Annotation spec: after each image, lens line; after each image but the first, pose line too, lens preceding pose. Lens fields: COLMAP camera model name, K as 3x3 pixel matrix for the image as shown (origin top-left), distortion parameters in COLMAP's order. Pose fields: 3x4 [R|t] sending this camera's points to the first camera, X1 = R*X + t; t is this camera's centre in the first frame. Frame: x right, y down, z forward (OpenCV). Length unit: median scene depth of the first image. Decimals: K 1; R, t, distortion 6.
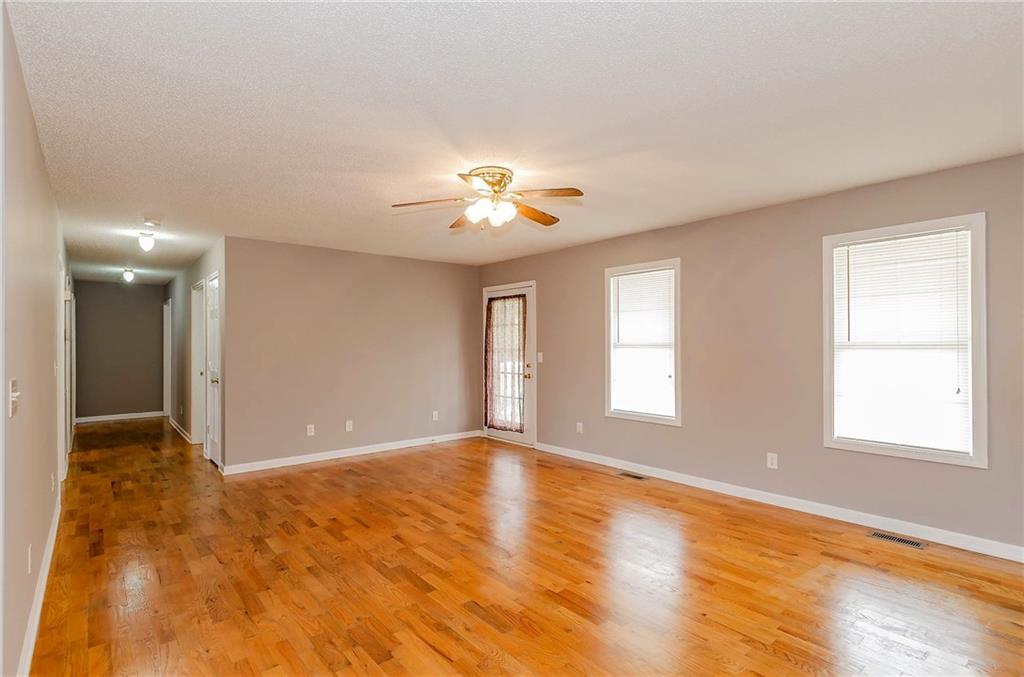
lens RADIAL K [[496.5, 0, 477.8], [0, 496.5, 339.1], [0, 0, 1]] dist [0.004877, 0.000434]
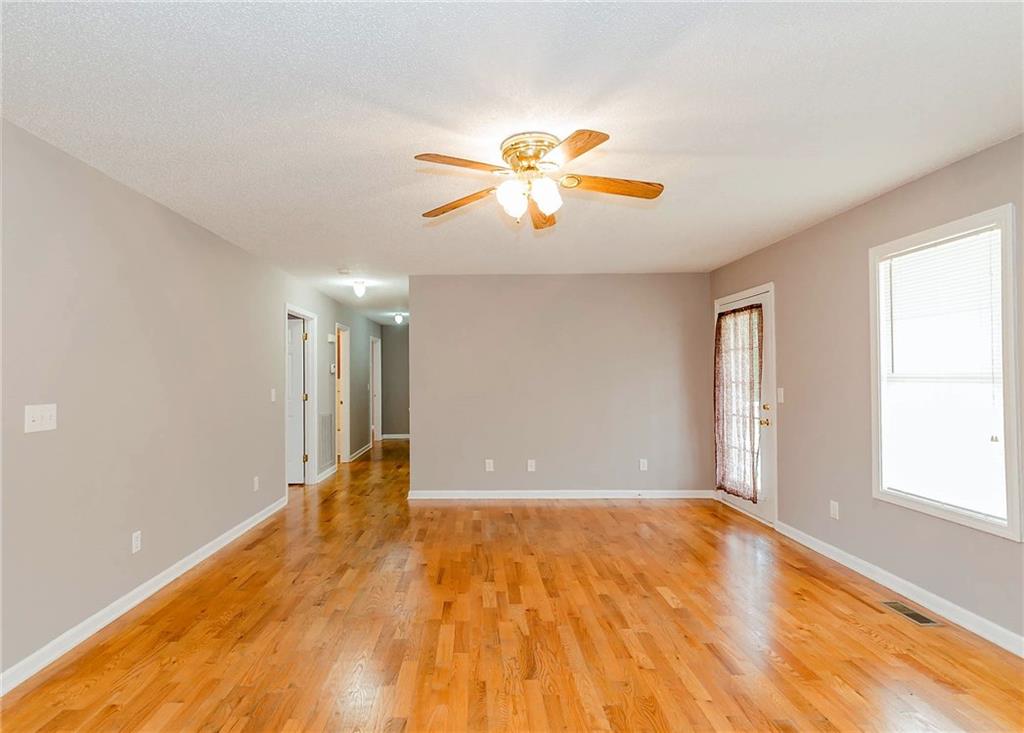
lens RADIAL K [[507.0, 0, 464.4], [0, 507.0, 368.0], [0, 0, 1]] dist [0.002975, -0.000315]
pose [[0.775818, -0.010846, -0.630864, 0.253045], [0.007851, 0.999941, -0.007537, 0.001527], [0.630908, 0.000895, 0.775857, 0.213936]]
